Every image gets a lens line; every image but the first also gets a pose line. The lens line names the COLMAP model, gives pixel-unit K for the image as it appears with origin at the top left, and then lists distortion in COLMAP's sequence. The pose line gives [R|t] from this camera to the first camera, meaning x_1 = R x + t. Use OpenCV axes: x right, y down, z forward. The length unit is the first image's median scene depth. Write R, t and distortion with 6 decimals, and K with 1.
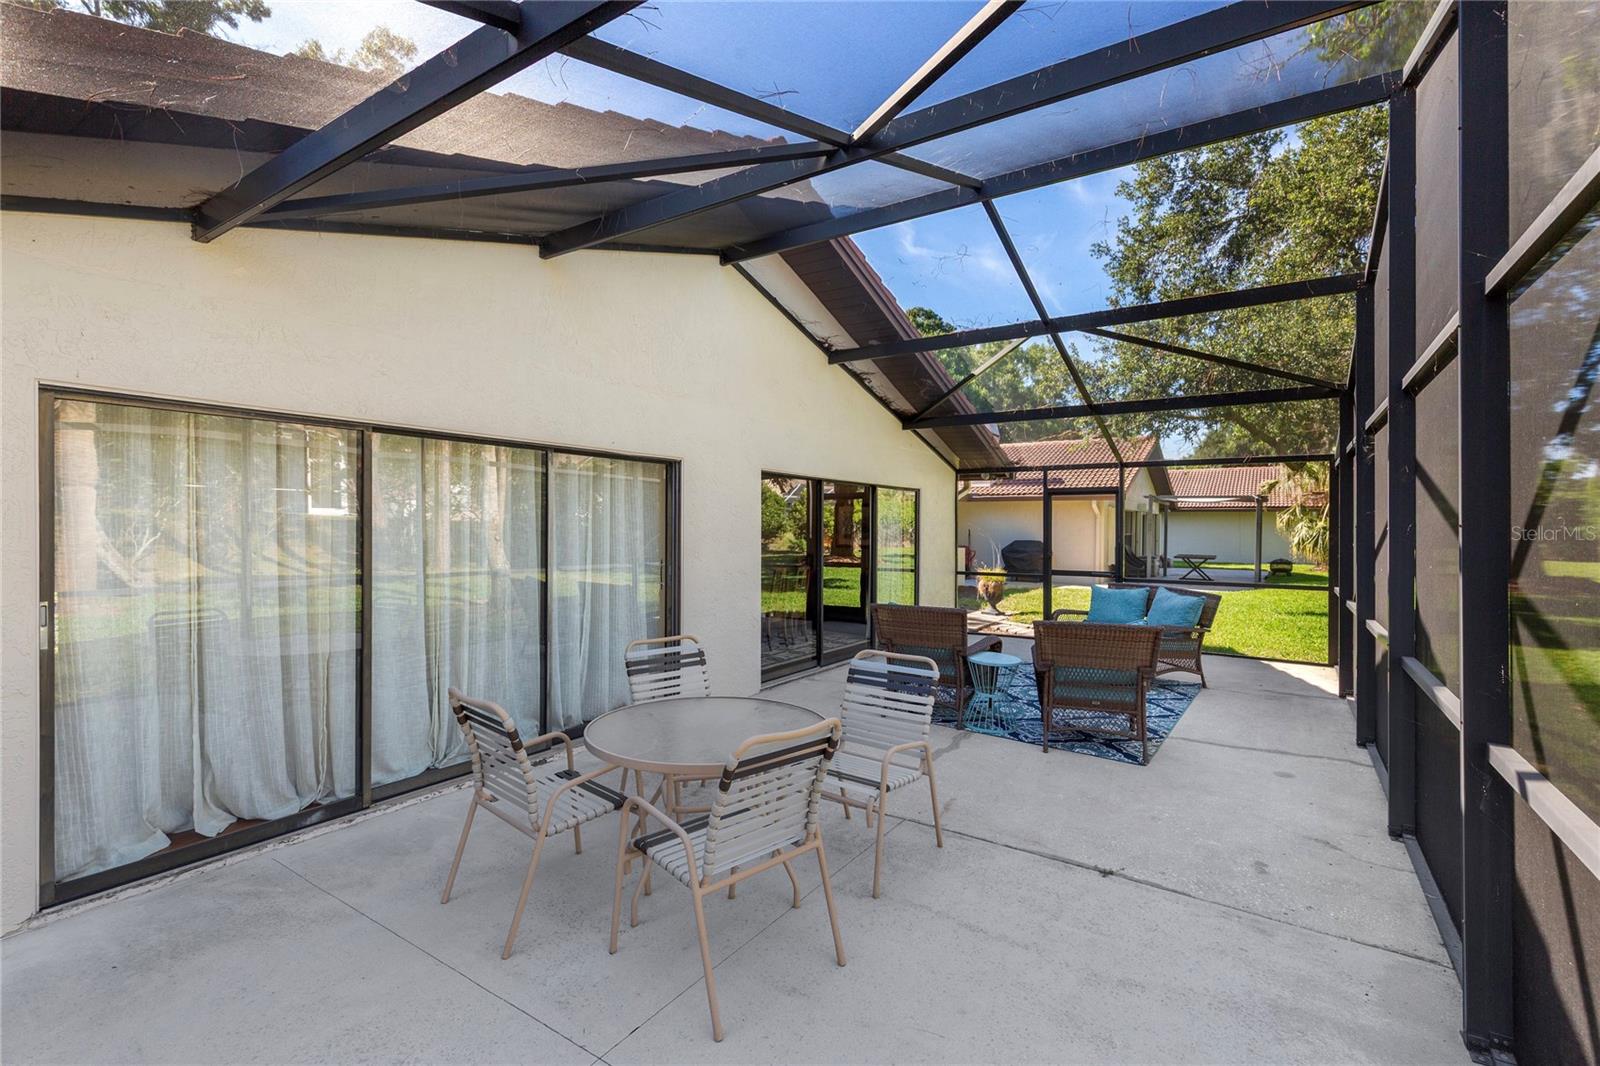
lens RADIAL K [[730.3, 0, 801.3], [0, 730.3, 530.9], [0, 0, 1]] dist [0.009480, 0.000890]
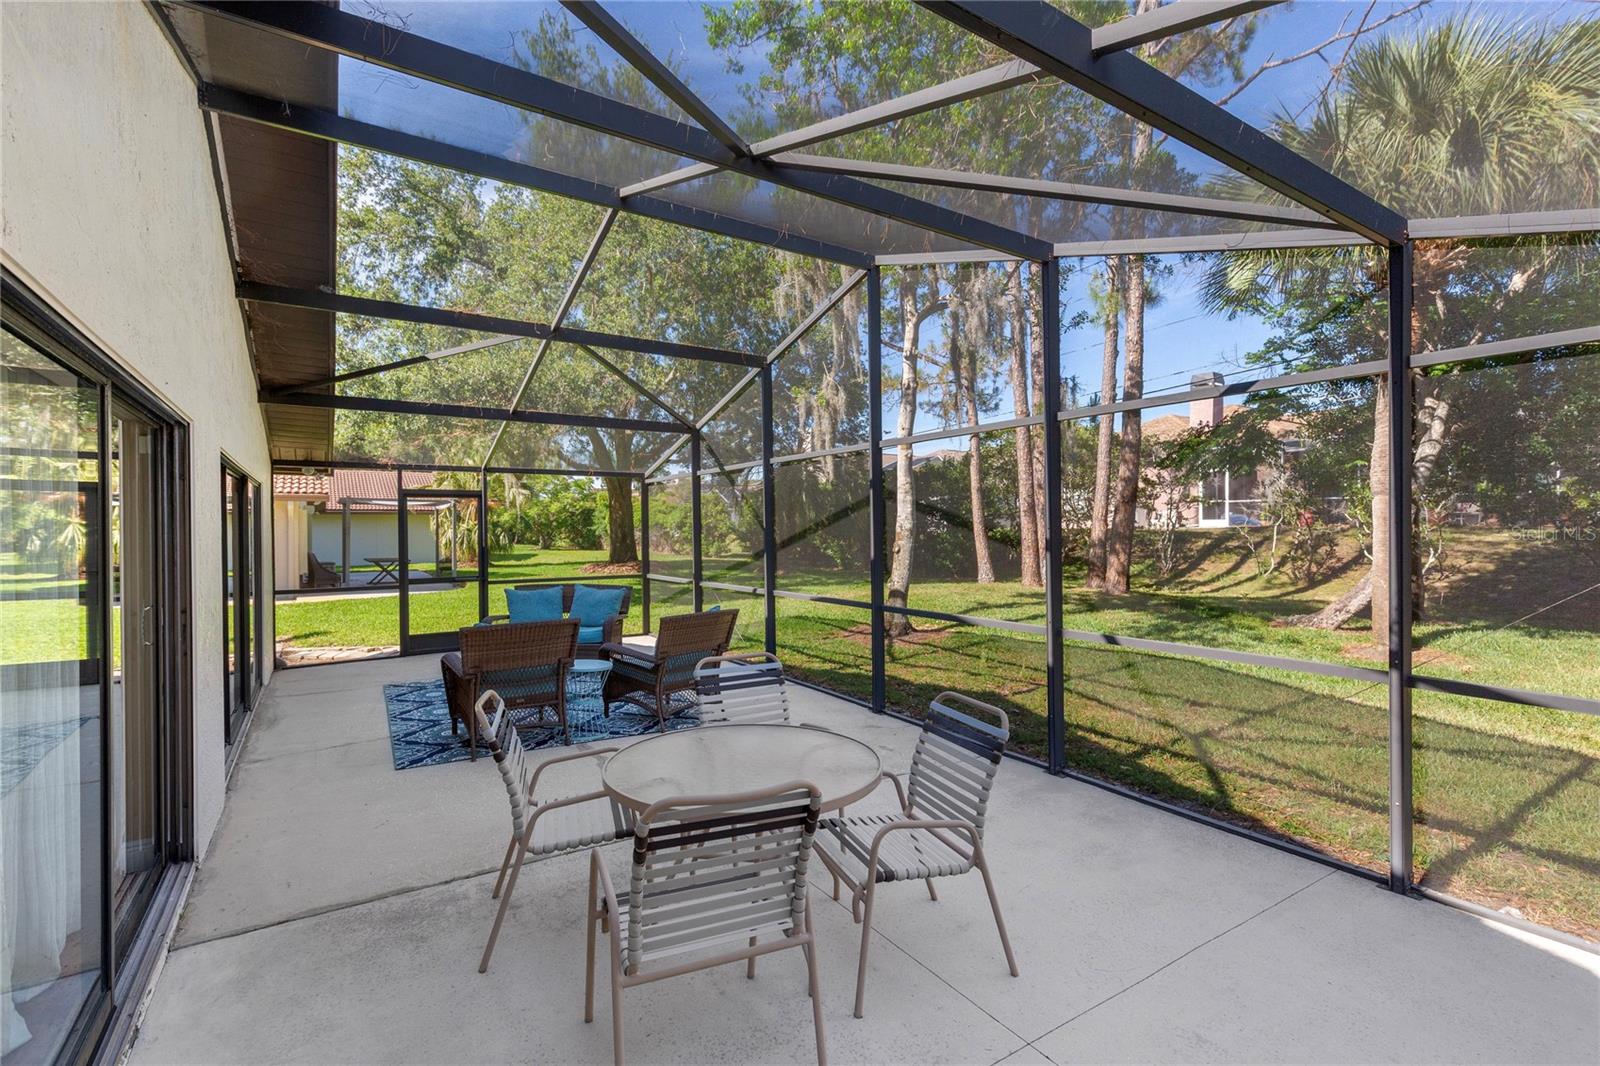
lens RADIAL K [[730.3, 0, 800.7], [0, 730.3, 526.3], [0, 0, 1]] dist [0.009480, 0.000890]
pose [[0.400934, -0.010215, 0.916050, -0.529004], [0.018880, 0.999818, 0.002885, -0.009350], [-0.915912, 0.016138, 0.401054, 0.338502]]
